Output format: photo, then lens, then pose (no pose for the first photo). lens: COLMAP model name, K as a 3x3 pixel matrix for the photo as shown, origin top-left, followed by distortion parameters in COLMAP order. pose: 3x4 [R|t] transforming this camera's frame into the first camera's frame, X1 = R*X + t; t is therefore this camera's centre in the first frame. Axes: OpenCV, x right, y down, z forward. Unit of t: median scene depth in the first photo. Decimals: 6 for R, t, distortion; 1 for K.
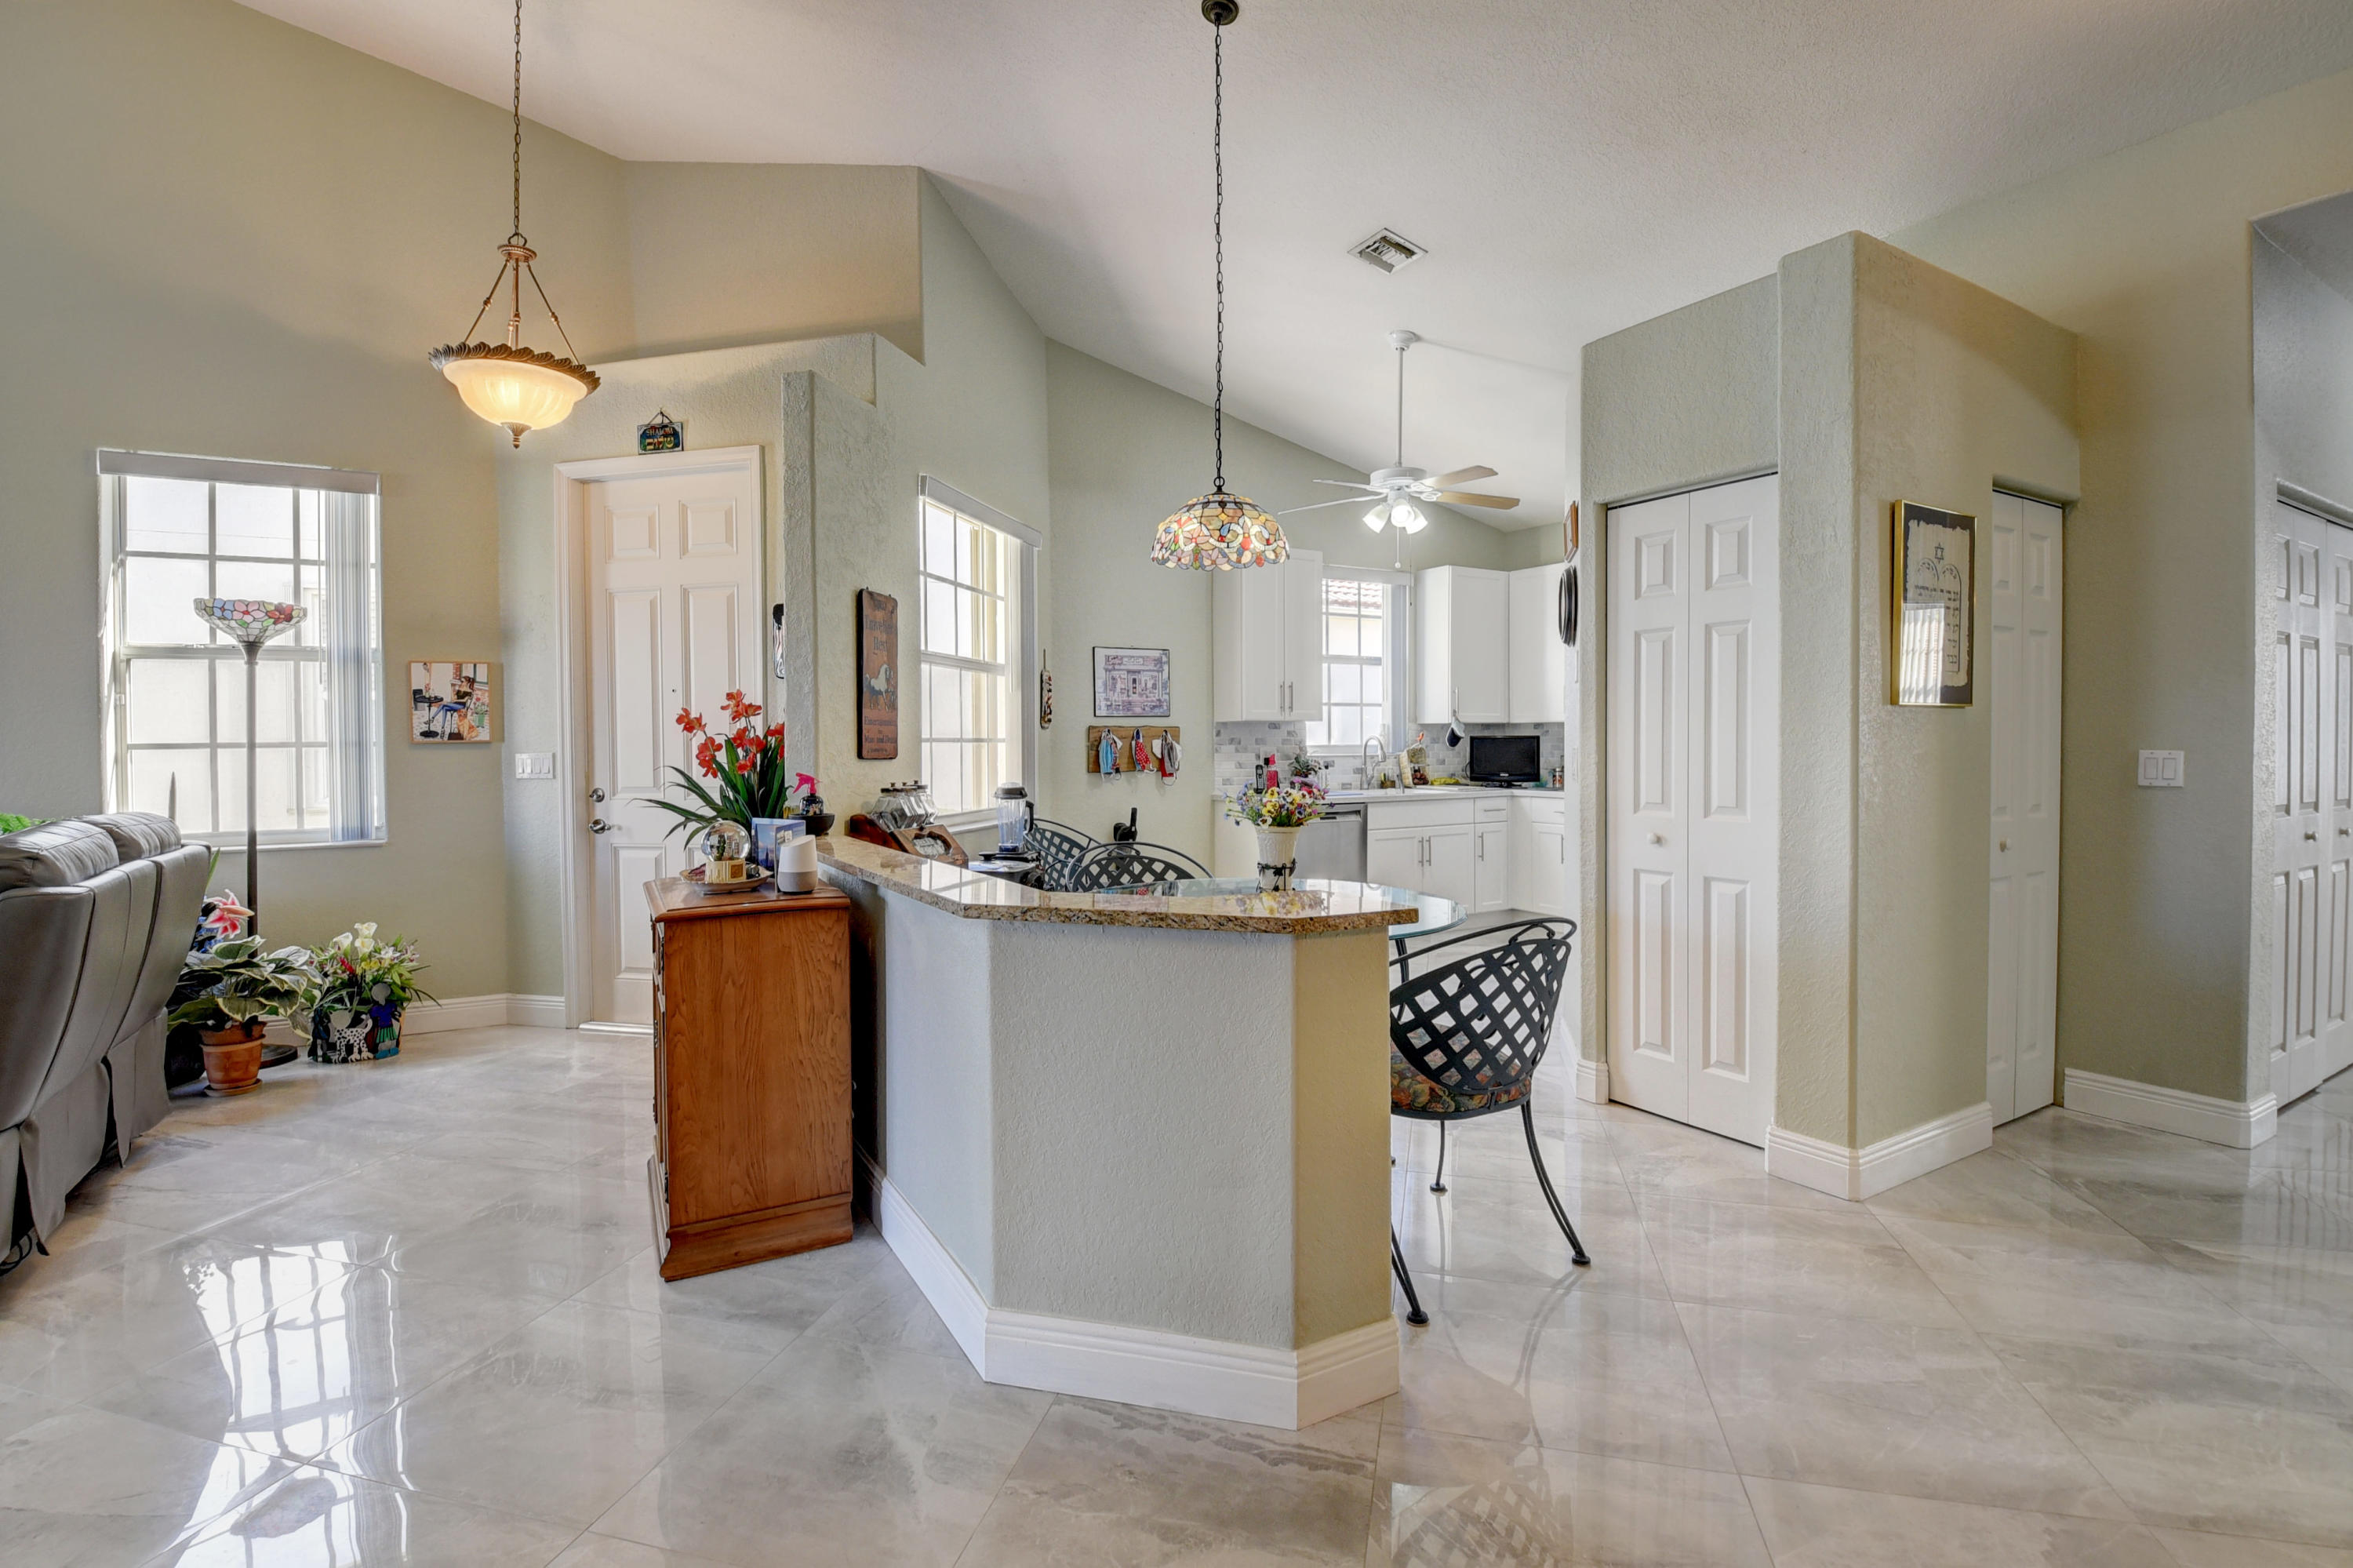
lens RADIAL K [[1083.3, 0, 1141.7], [0, 1083.3, 769.3], [0, 0, 1]] dist [-0.035734, -0.001202]
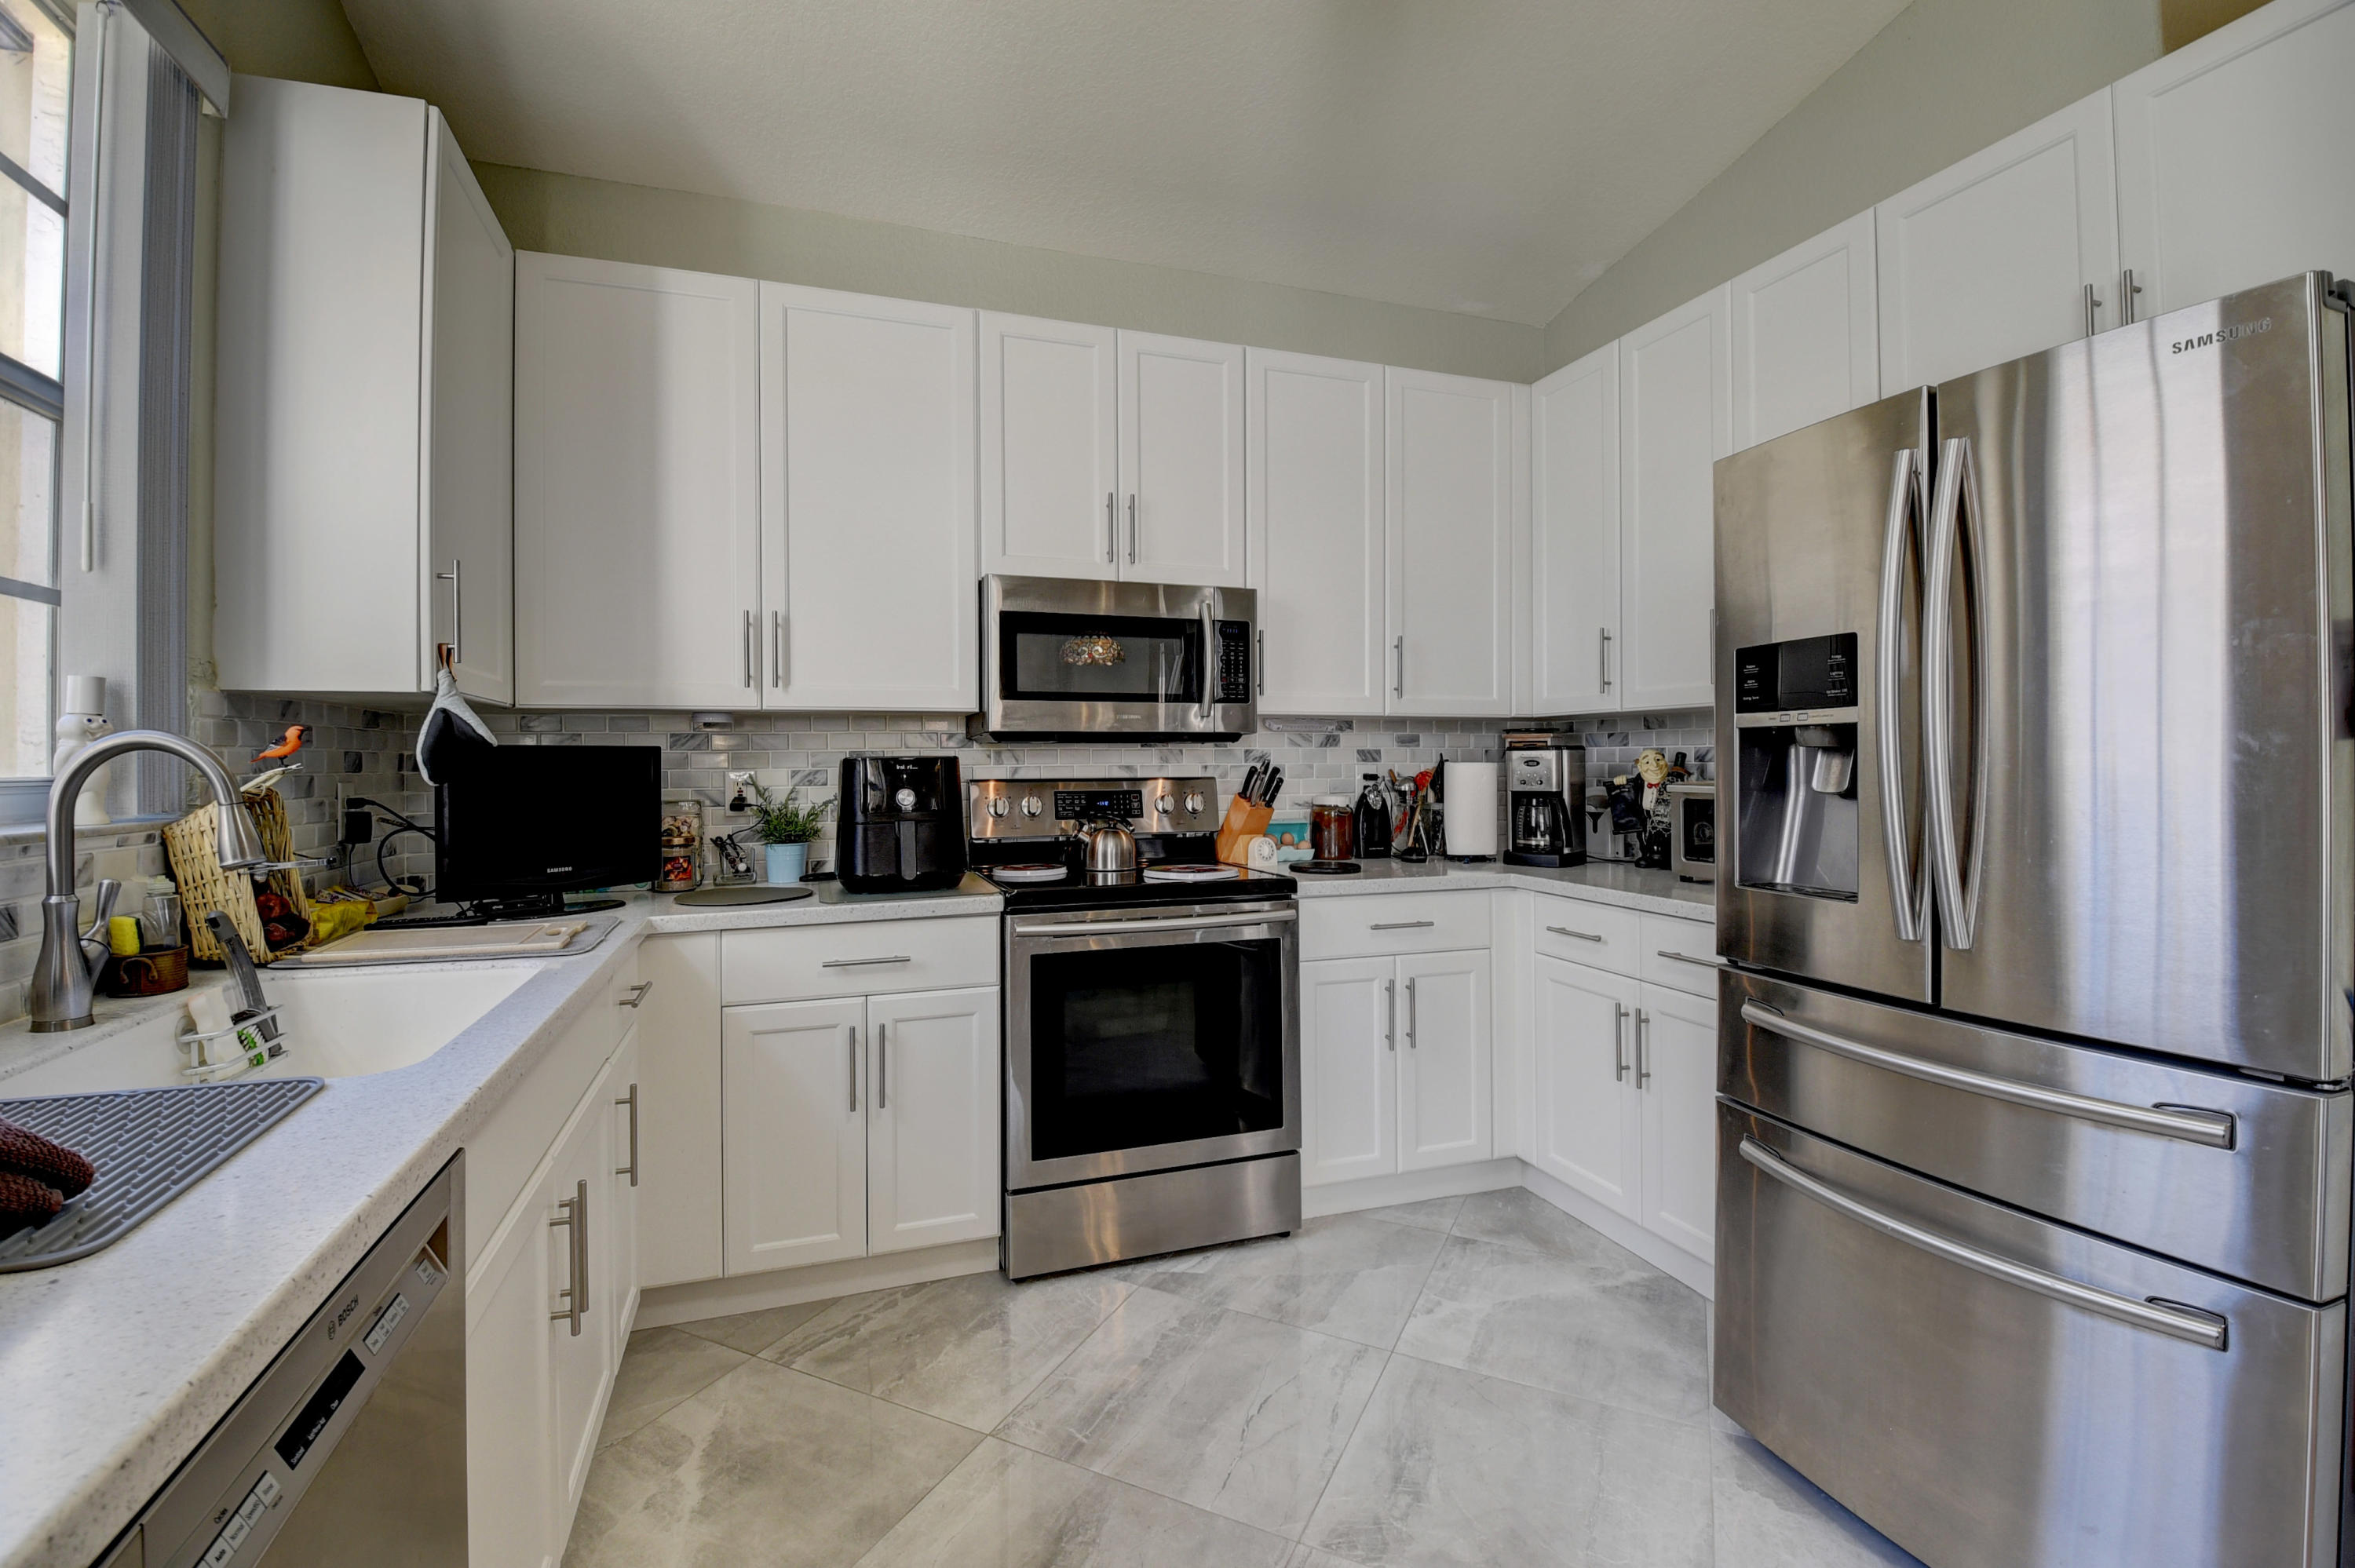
lens RADIAL K [[1043.8, 0, 1167.2], [0, 1043.8, 757.2], [0, 0, 1]] dist [0.018766, -0.031147]
pose [[0.175755, 0.007374, 0.984406, 0.066918], [0.029920, 0.999470, -0.012829, -0.018806], [-0.983979, 0.031709, 0.175441, 0.779561]]
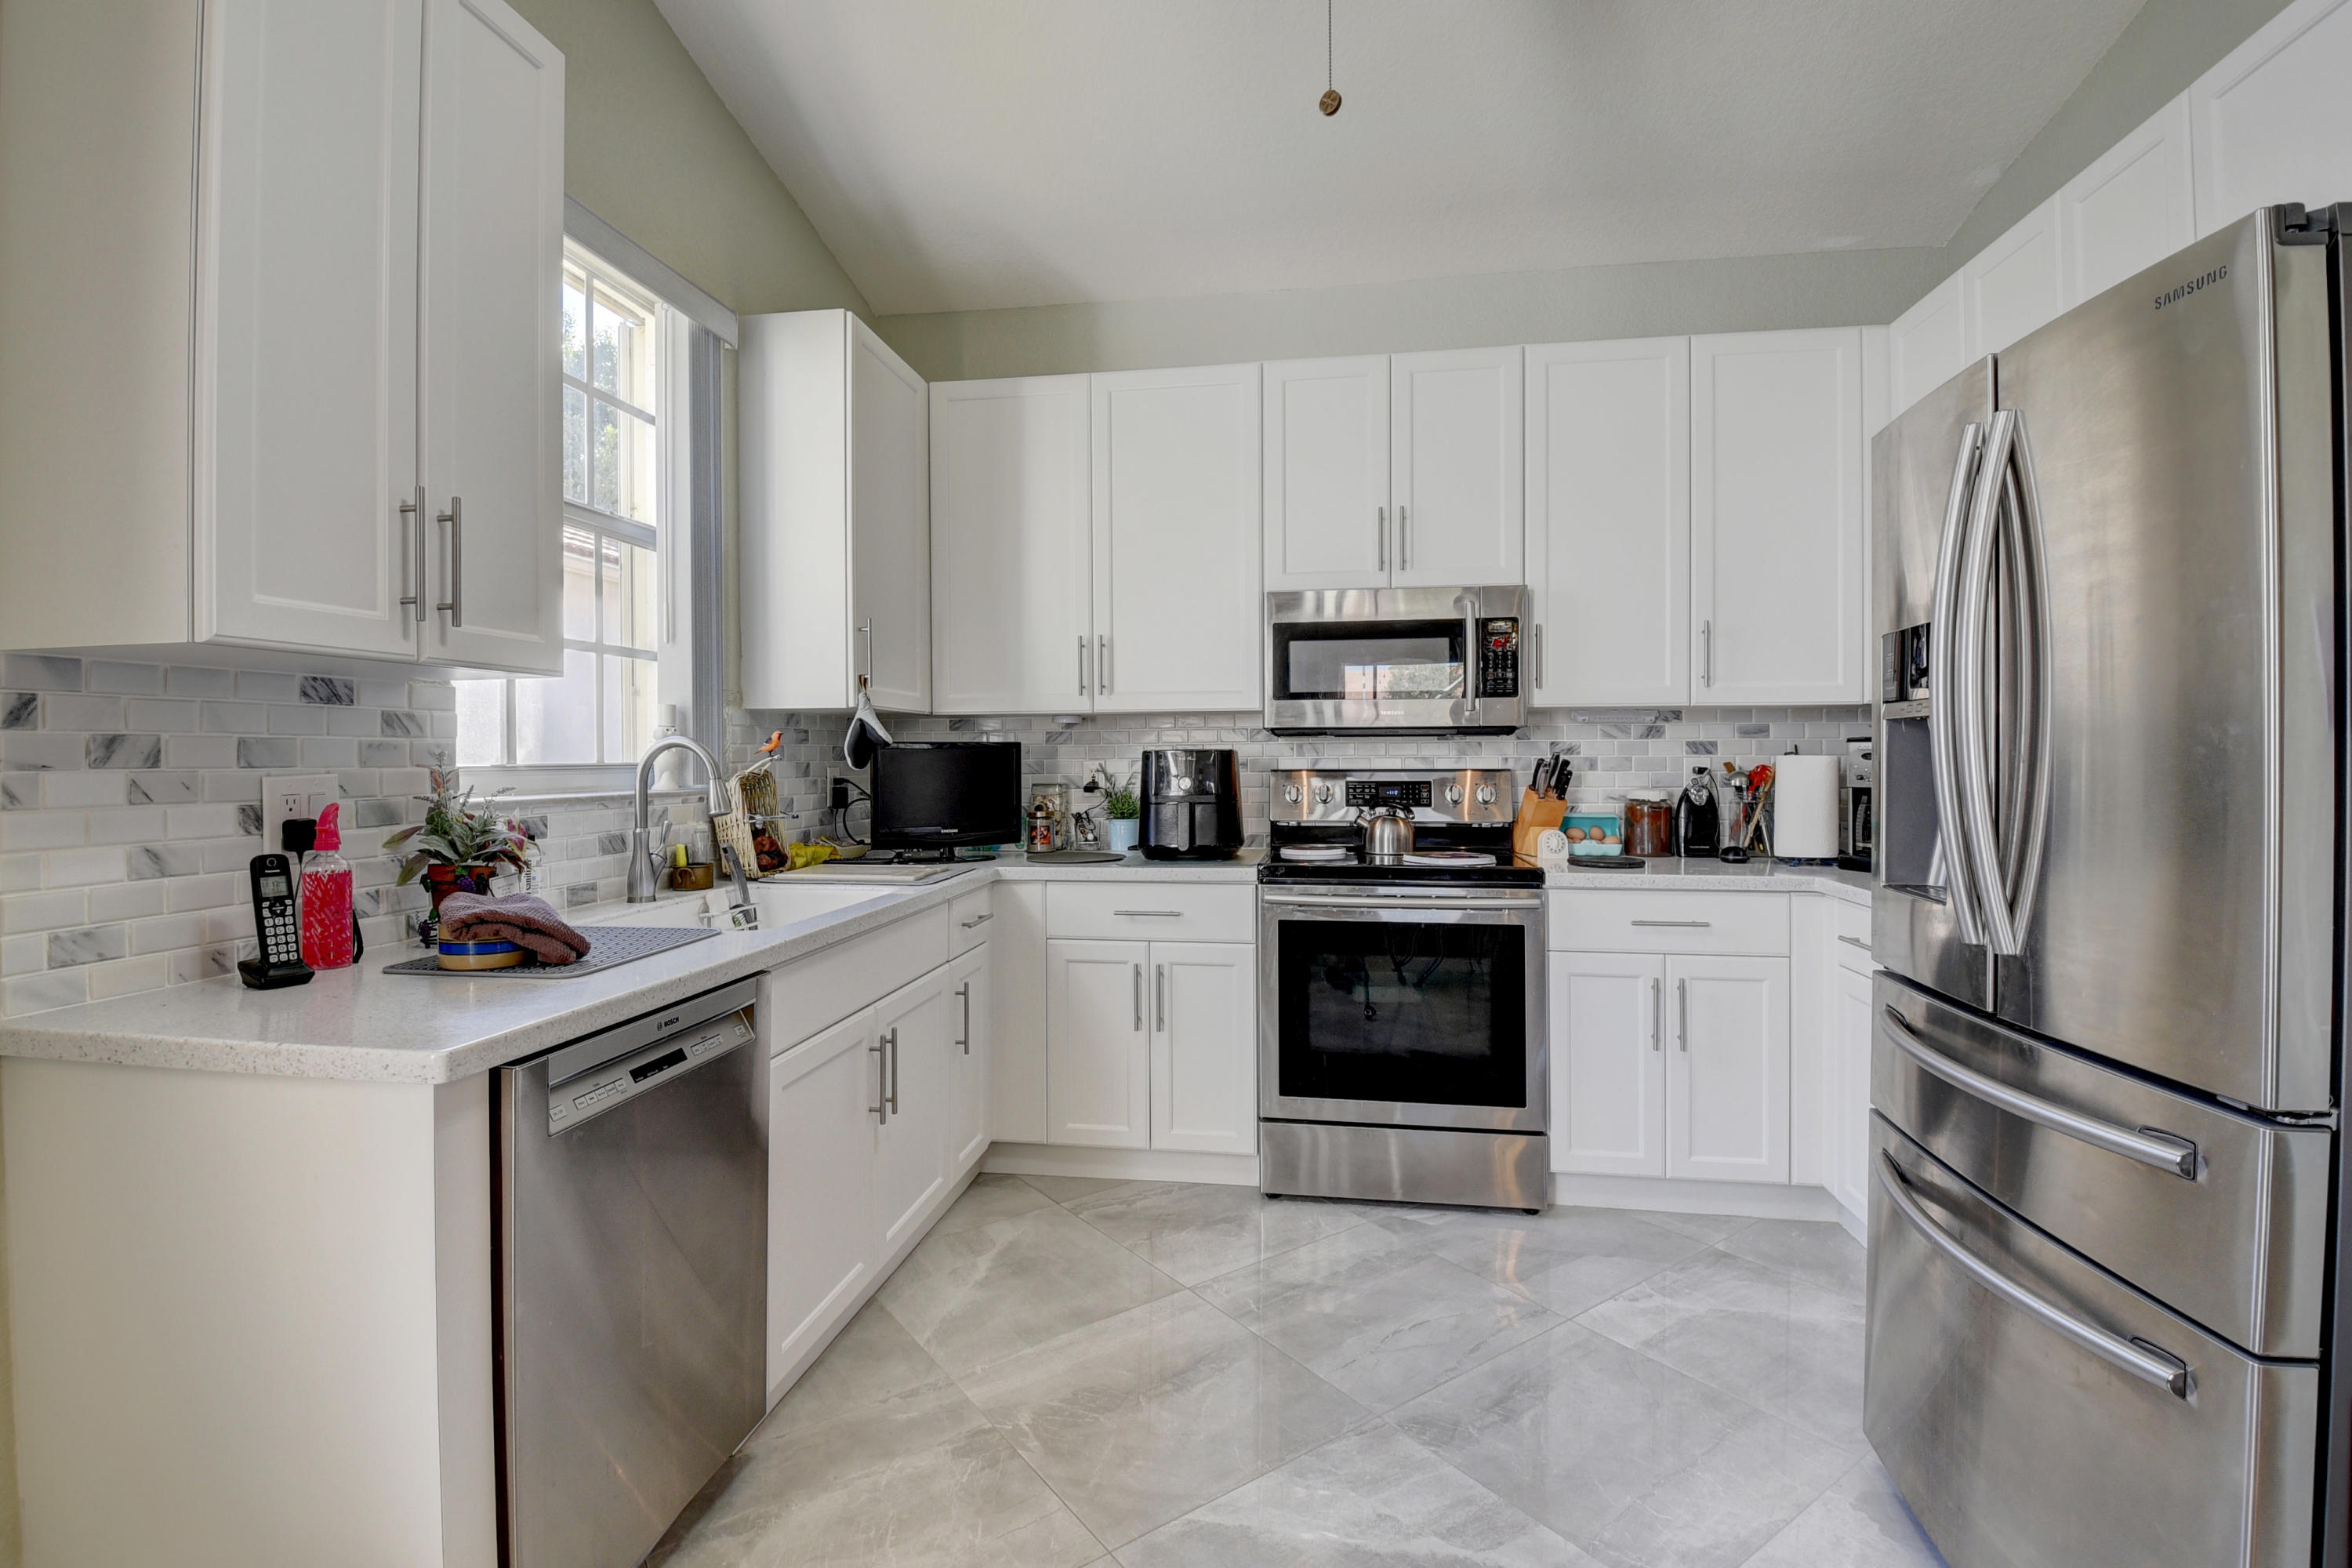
lens RADIAL K [[1098.8, 0, 1168.7], [0, 1098.8, 756.8], [0, 0, 1]] dist [0.031378, -0.036397]
pose [[0.617653, 0.000455, 0.786451, 0.040299], [0.021076, 0.999631, -0.017132, -0.015751], [-0.786169, 0.027157, 0.617415, 0.660777]]
